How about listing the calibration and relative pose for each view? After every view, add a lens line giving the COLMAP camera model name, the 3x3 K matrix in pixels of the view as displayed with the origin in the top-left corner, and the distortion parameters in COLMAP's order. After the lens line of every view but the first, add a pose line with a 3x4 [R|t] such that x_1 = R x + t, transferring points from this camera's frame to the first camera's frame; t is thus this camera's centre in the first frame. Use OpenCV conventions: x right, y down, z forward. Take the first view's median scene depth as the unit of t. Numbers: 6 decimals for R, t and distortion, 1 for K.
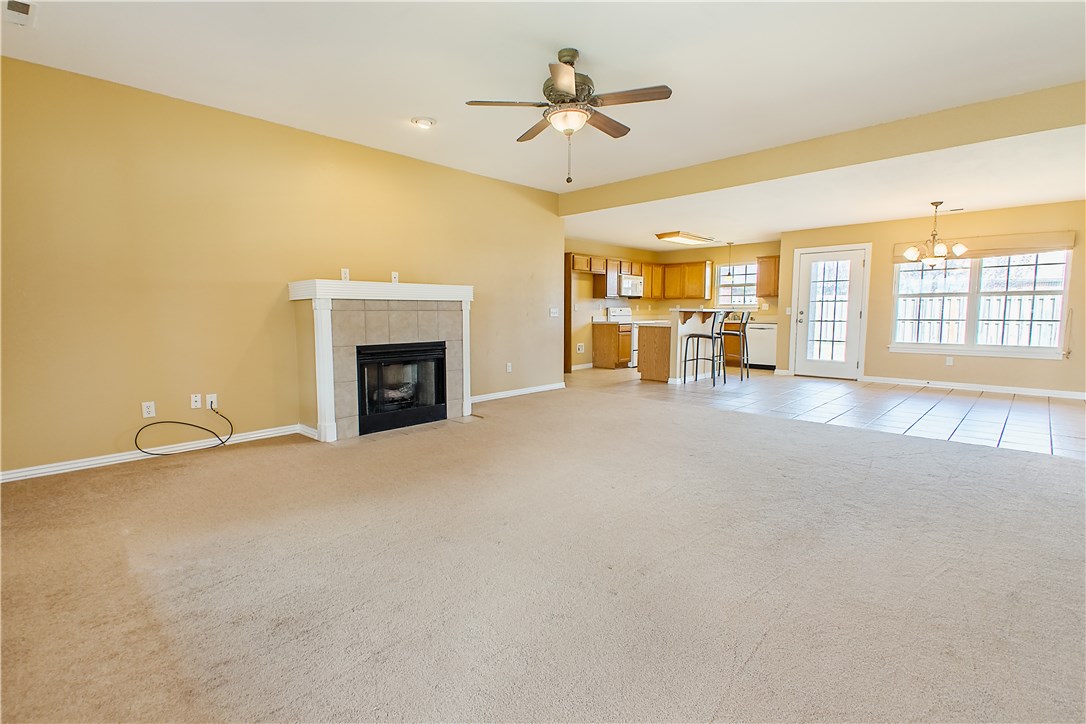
lens RADIAL K [[509.2, 0, 539.4], [0, 509.2, 357.1], [0, 0, 1]] dist [0.042362, -0.016214]
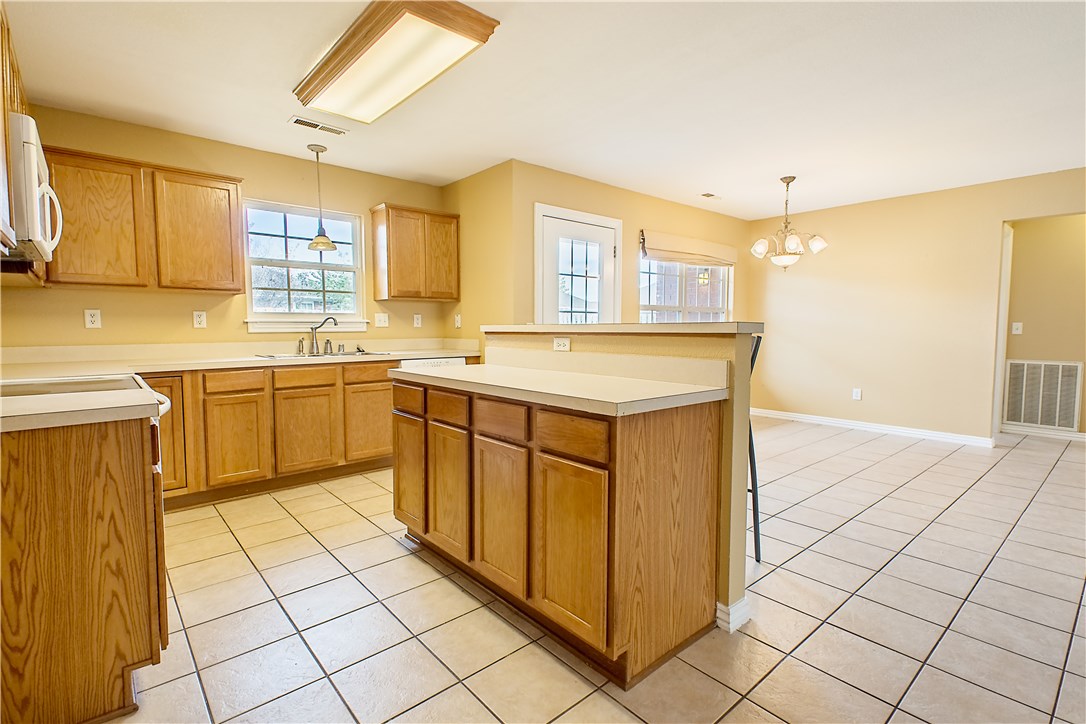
lens RADIAL K [[509.2, 0, 539.4], [0, 509.2, 357.1], [0, 0, 1]] dist [0.042362, -0.016214]
pose [[0.097032, -0.061071, 0.993406, 0.009568], [0.092579, 0.994342, 0.052086, -0.100406], [-0.990966, 0.086915, 0.102137, 1.071450]]
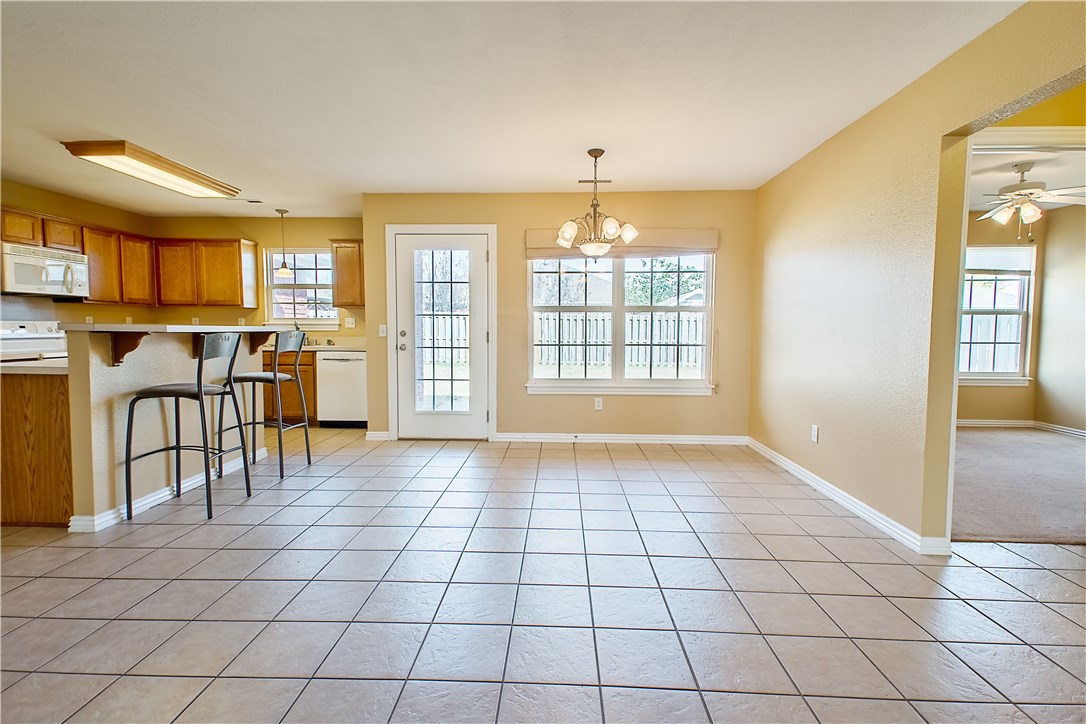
lens RADIAL K [[509.2, 0, 539.4], [0, 509.2, 357.1], [0, 0, 1]] dist [0.042362, -0.016214]
pose [[0.749734, -0.034558, 0.660836, 0.266203], [0.056247, 0.998349, -0.011607, -0.048848], [-0.659344, 0.045872, 0.750441, 0.510121]]
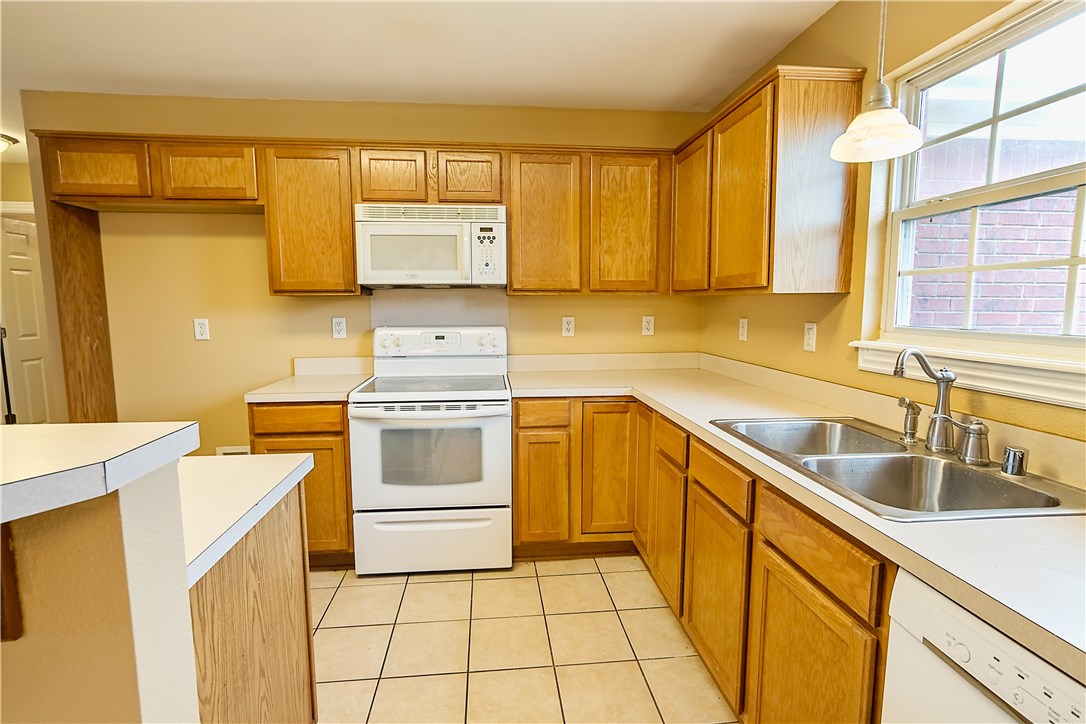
lens RADIAL K [[511.6, 0, 540.0], [0, 511.6, 357.0], [0, 0, 1]] dist [-0.040437, 0.022237]
pose [[0.761908, 0.071507, -0.643726, 0.517760], [-0.059732, 0.997409, 0.040097, -0.130274], [0.644925, 0.007901, 0.764205, 1.123553]]
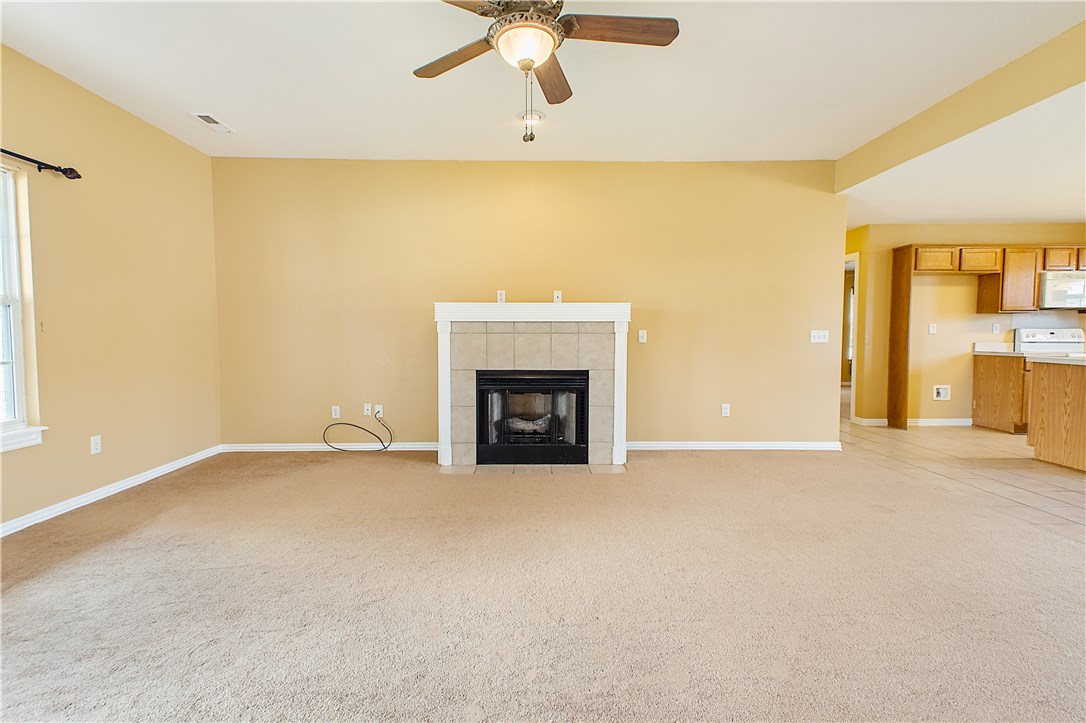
lens RADIAL K [[509.2, 0, 539.4], [0, 509.2, 356.6], [0, 0, 1]] dist [0.042362, -0.016214]
pose [[0.702477, 0.036208, -0.710785, 0.236077], [-0.067384, 0.997602, -0.015778, -0.023347], [0.708509, 0.058979, 0.703233, 0.241496]]
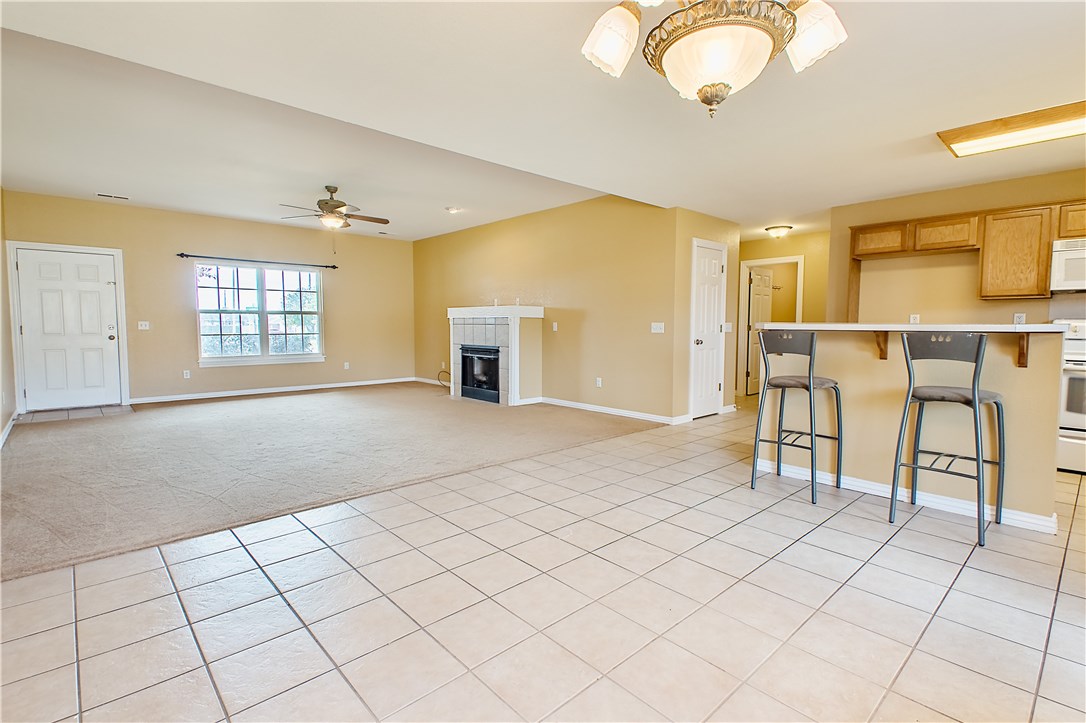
lens RADIAL K [[509.2, 0, 539.4], [0, 509.2, 356.6], [0, 0, 1]] dist [0.042362, -0.016214]
pose [[-0.068594, 0.066073, -0.995454, 0.797970], [-0.093753, 0.992962, 0.072368, -0.077391], [0.993230, 0.098290, -0.061916, 0.807348]]
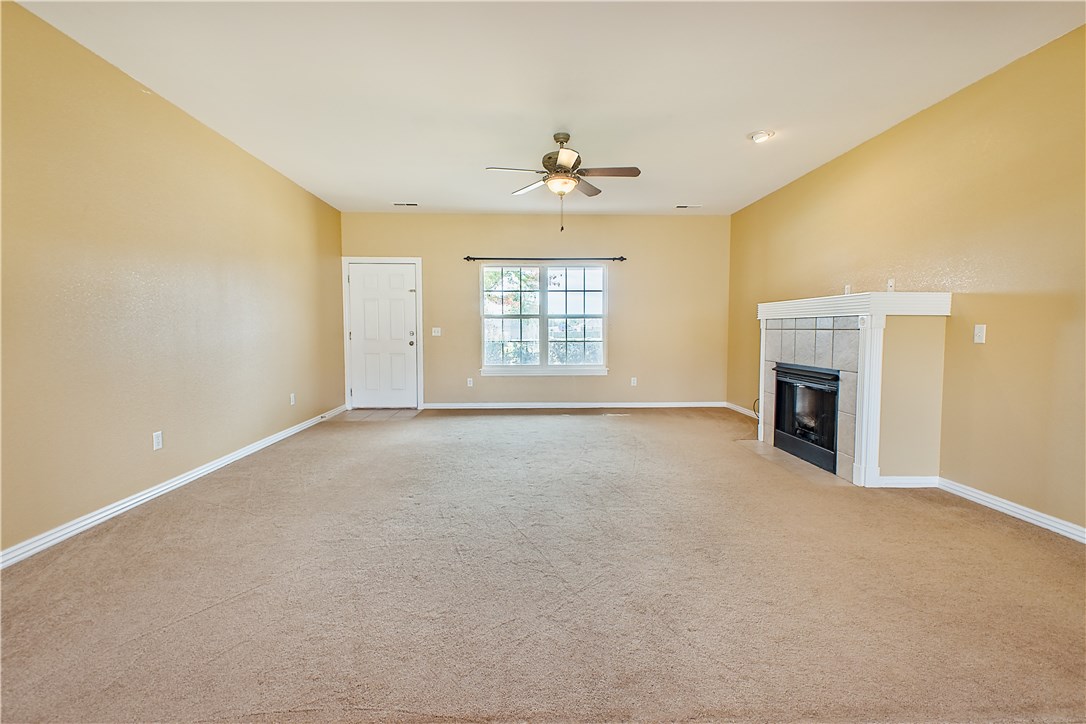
lens RADIAL K [[509.2, 0, 539.4], [0, 509.2, 357.1], [0, 0, 1]] dist [0.042362, -0.016214]
pose [[-0.695237, 0.042979, -0.717495, 0.445511], [-0.063781, 0.990584, 0.121140, -0.076767], [0.715946, 0.129984, -0.685949, 0.810480]]
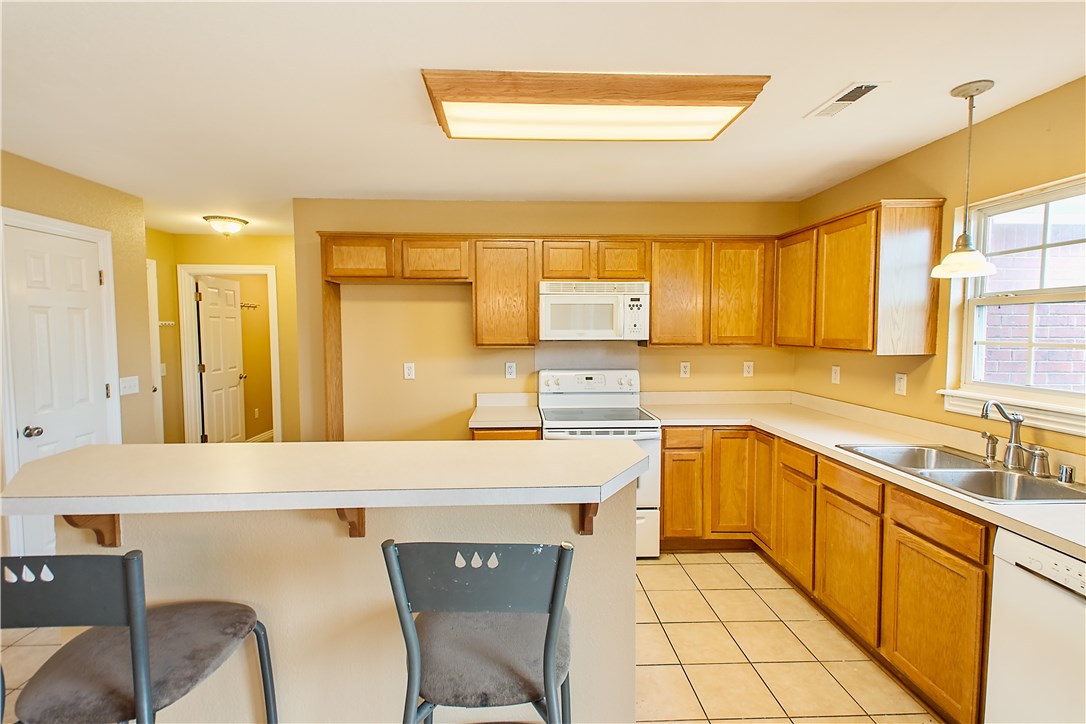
lens RADIAL K [[501.5, 0, 537.9], [0, 501.5, 356.3], [0, 0, 1]] dist [0.031555, -0.013363]
pose [[0.724100, 0.041359, -0.688454, 0.514340], [-0.063789, 0.997938, -0.007139, -0.139637], [0.686739, 0.049085, 0.725245, 0.978103]]
